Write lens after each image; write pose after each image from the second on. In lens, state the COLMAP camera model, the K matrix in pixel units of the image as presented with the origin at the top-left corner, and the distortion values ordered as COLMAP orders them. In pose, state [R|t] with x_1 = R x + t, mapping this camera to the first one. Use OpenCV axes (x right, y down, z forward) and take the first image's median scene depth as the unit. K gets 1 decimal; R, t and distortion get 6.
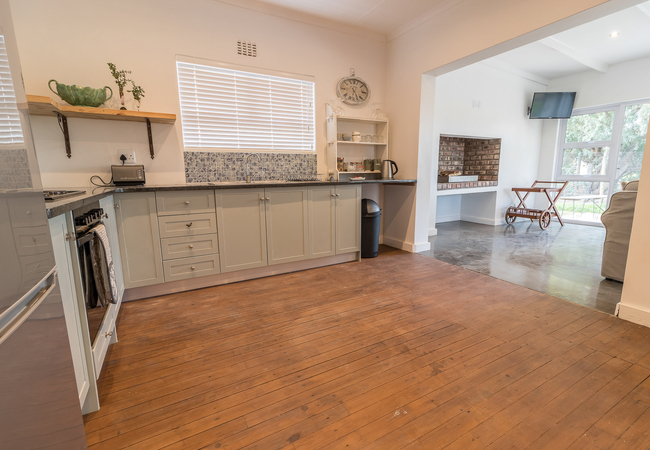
lens RADIAL K [[314.5, 0, 325.0], [0, 314.5, 225.0], [0, 0, 1]] dist [0.003605, 0.000135]
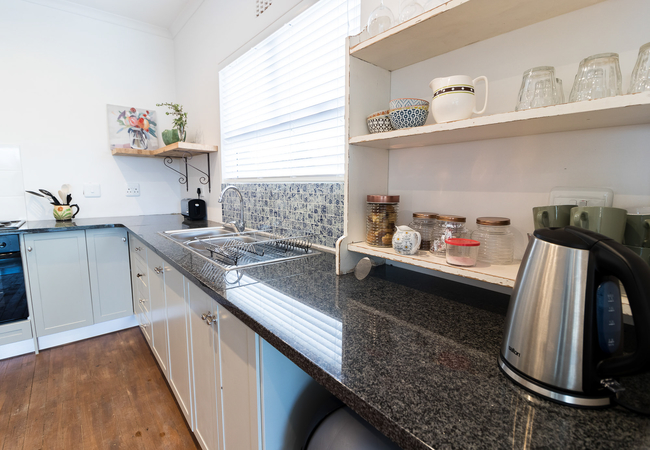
lens RADIAL K [[314.5, 0, 325.0], [0, 314.5, 225.0], [0, 0, 1]] dist [0.003605, 0.000135]
pose [[0.177669, 0.130285, -0.975428, 0.299983], [-0.176506, 0.979343, 0.098658, -0.198923], [0.968132, 0.154641, 0.196995, 0.867124]]
